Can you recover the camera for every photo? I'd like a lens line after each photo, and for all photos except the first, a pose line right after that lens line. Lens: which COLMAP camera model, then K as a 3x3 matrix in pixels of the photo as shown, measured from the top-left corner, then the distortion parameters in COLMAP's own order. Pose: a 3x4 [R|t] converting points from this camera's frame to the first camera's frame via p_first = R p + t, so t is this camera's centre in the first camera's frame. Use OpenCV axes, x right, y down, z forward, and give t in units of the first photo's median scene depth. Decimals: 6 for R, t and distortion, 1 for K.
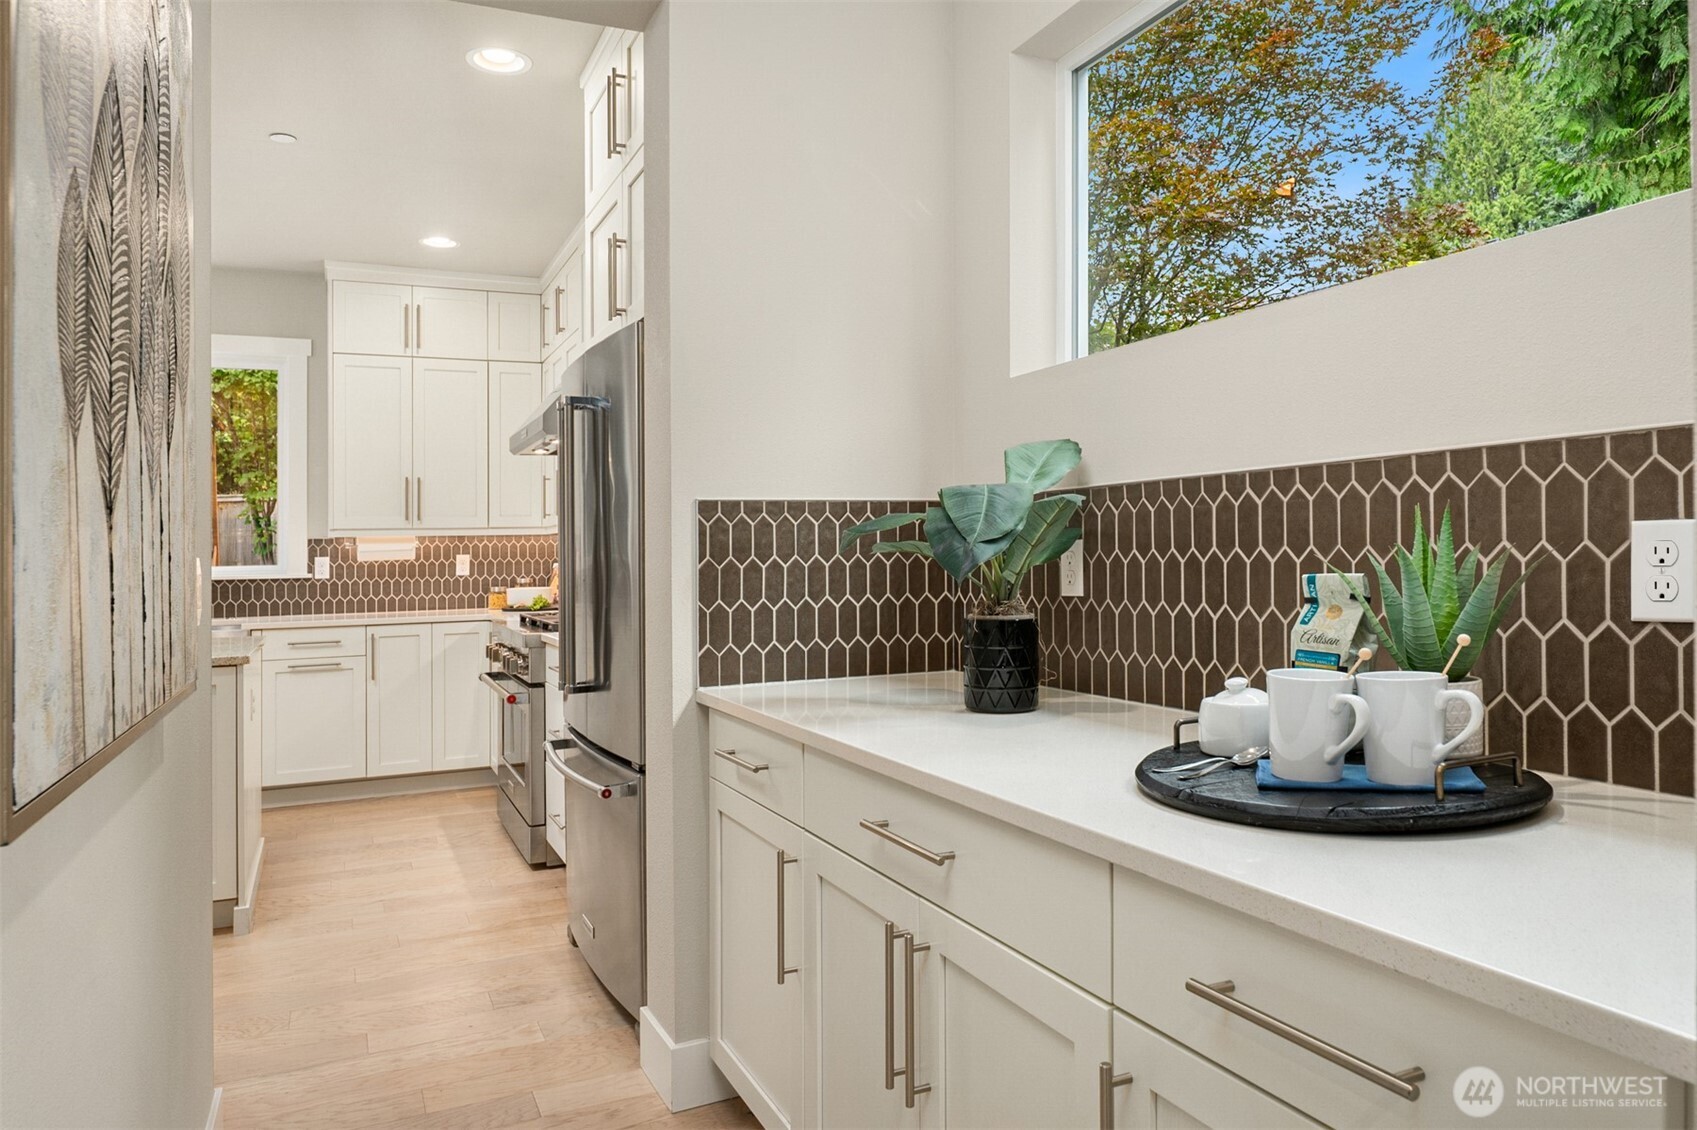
lens RADIAL K [[1122.8, 0, 876.0], [0, 1122.8, 492.4], [0, 0, 1]] dist [0.001177, -0.001590]
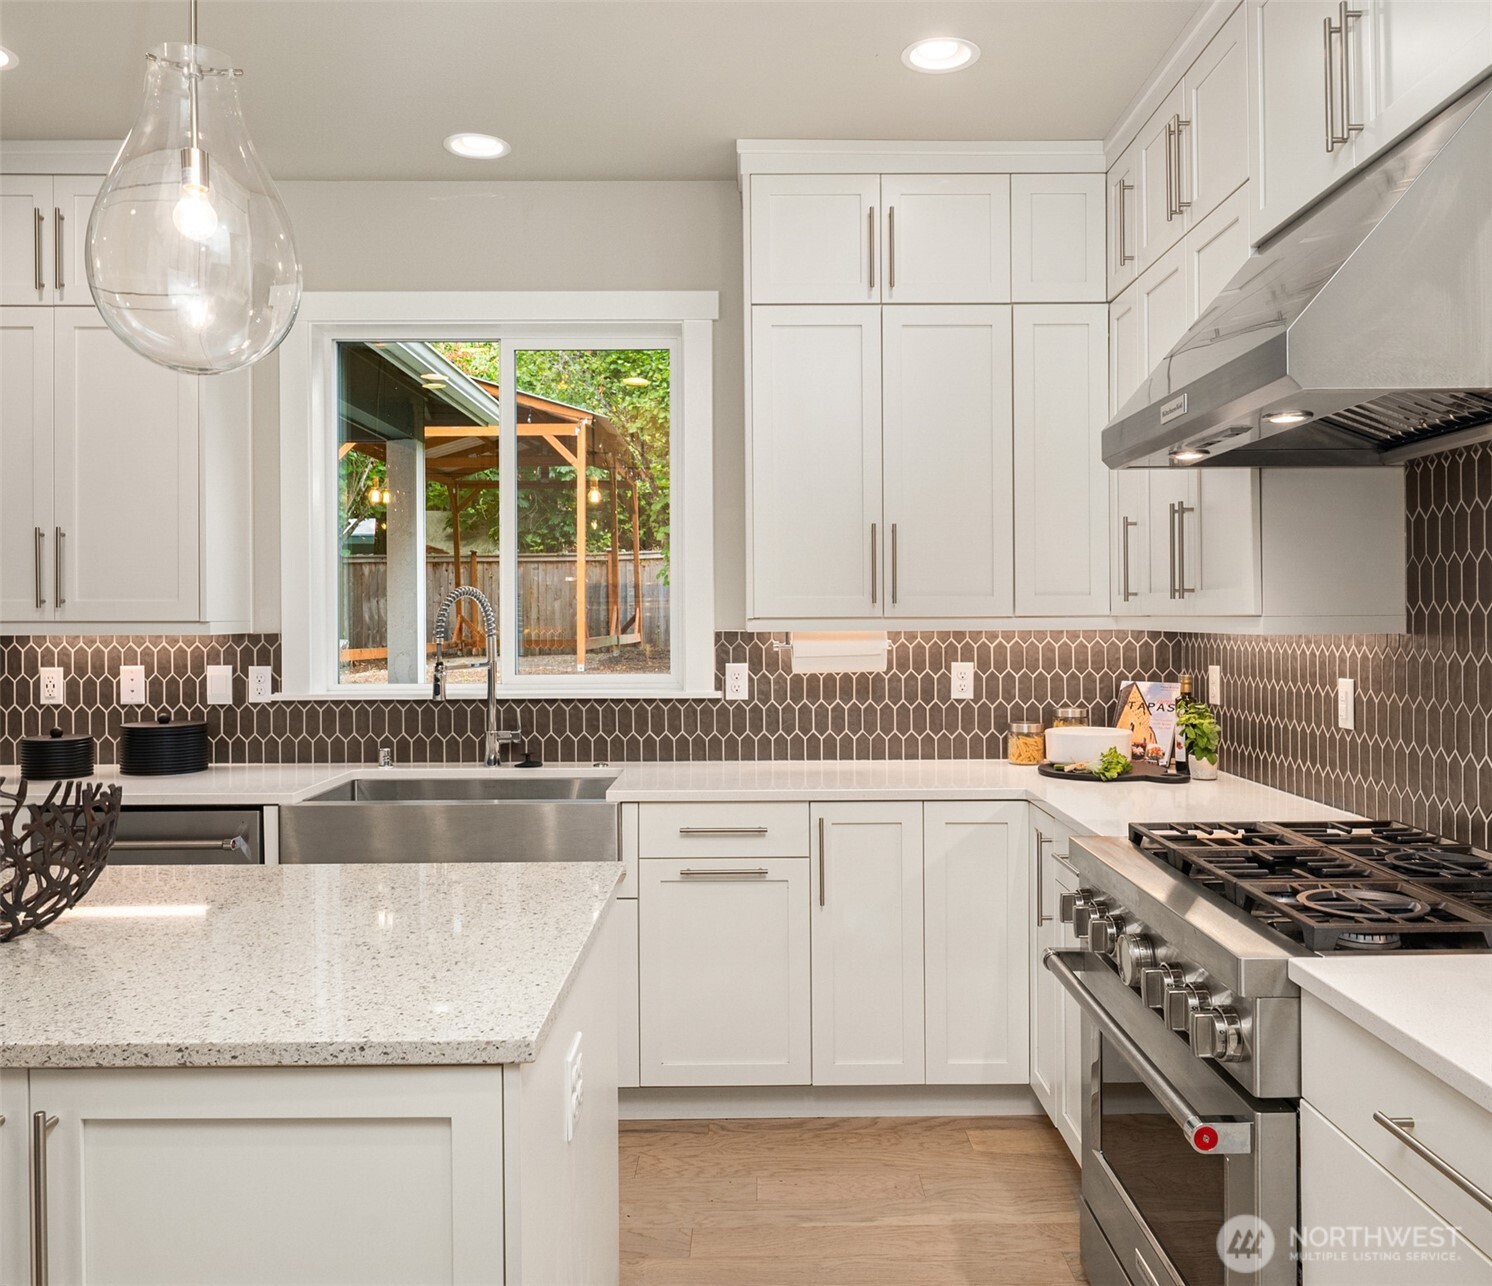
lens RADIAL K [[1315.6, 0, 747.8], [0, 1315.6, 635.6], [0, 0, 1]] dist [0.002724, -0.000348]
pose [[0.899073, 0.023606, -0.437161, -0.186653], [0.006542, 0.997709, 0.067331, -0.002846], [0.437749, -0.063395, 0.896859, 0.384015]]
